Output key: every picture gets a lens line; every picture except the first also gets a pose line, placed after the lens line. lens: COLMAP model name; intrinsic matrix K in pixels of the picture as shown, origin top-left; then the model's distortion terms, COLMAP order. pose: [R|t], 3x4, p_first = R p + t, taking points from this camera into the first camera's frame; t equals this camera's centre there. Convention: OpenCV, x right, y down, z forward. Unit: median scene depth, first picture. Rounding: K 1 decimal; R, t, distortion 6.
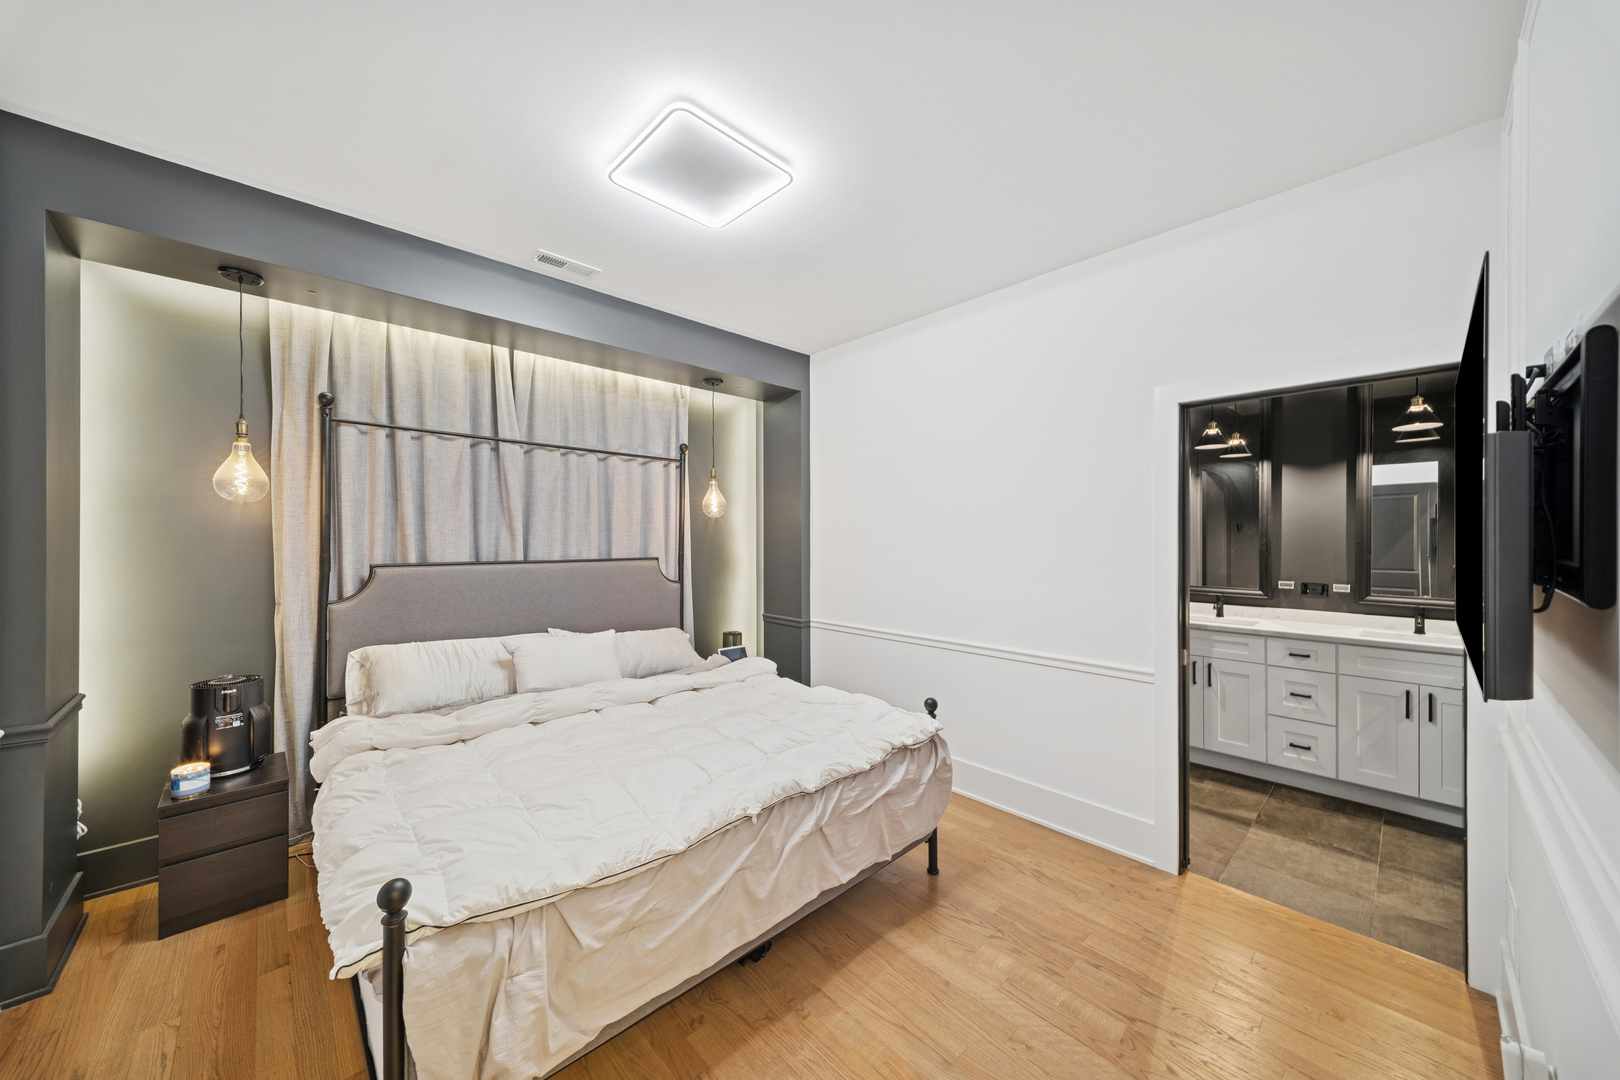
lens RADIAL K [[577.7, 0, 798.3], [0, 577.7, 524.8], [0, 0, 1]] dist [0.013805, -0.009024]
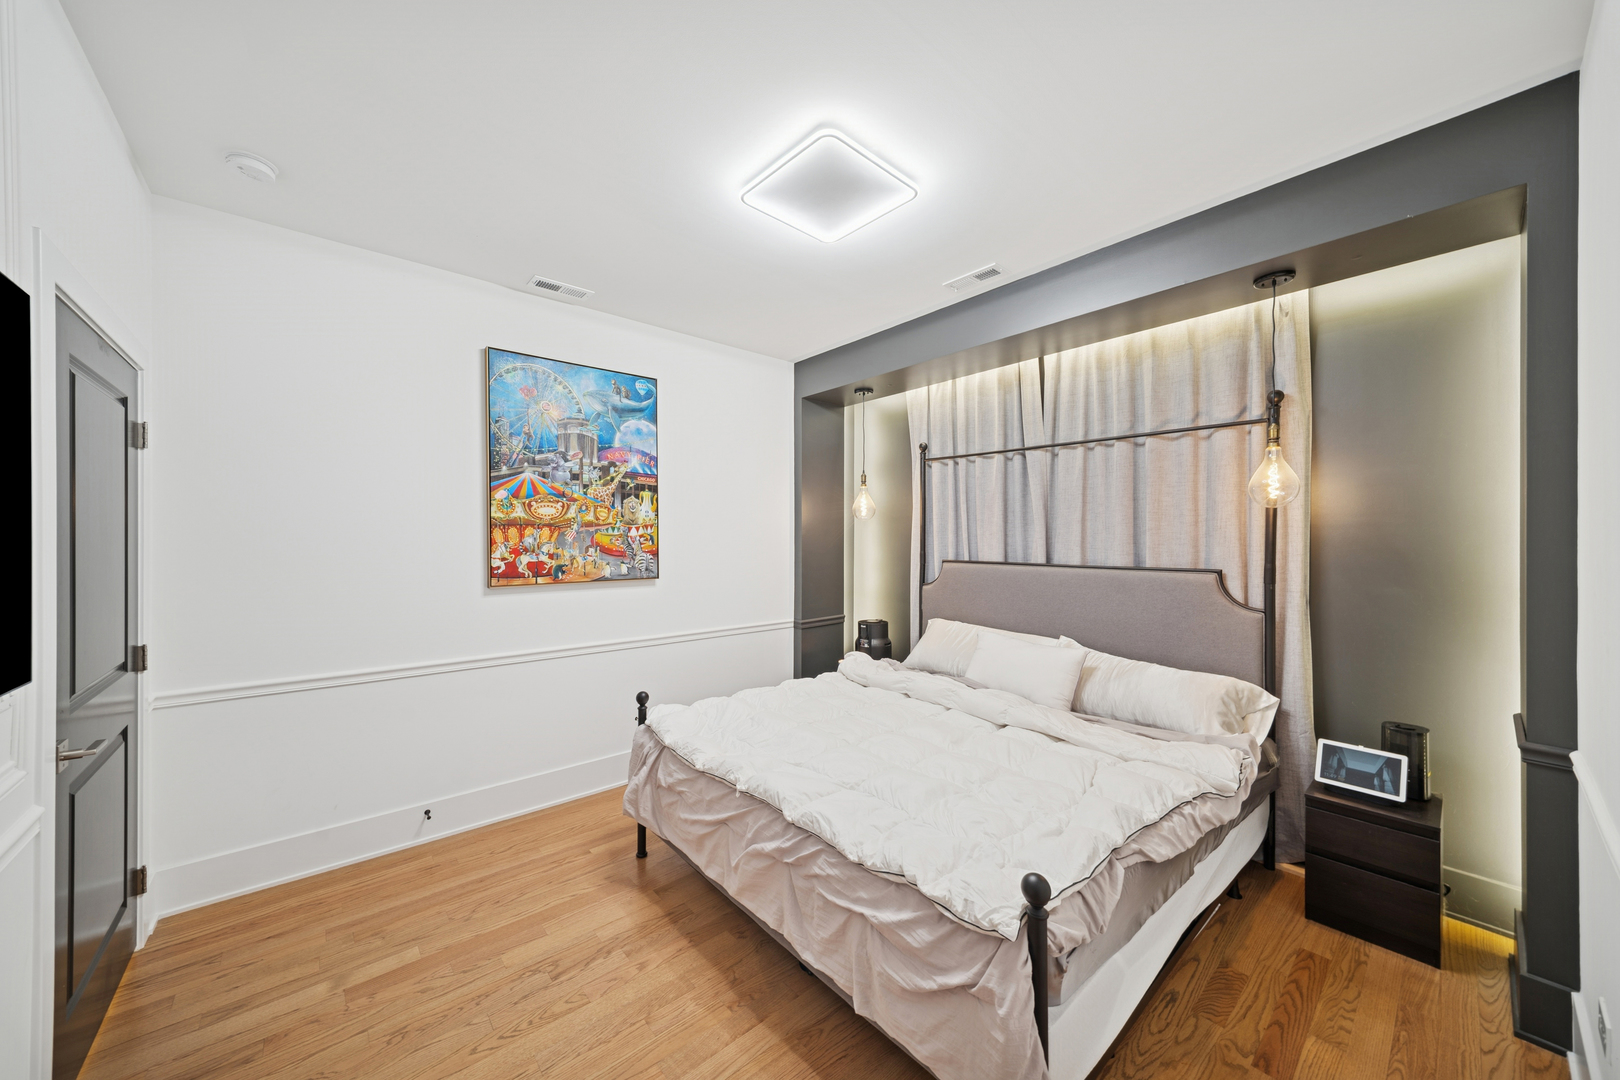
lens RADIAL K [[577.7, 0, 798.3], [0, 577.7, 524.8], [0, 0, 1]] dist [0.013805, -0.009024]
pose [[-0.061783, -0.024904, -0.997779, 0.636070], [0.021645, 0.999420, -0.026285, 0.013486], [0.997855, -0.023221, -0.061208, 0.727930]]
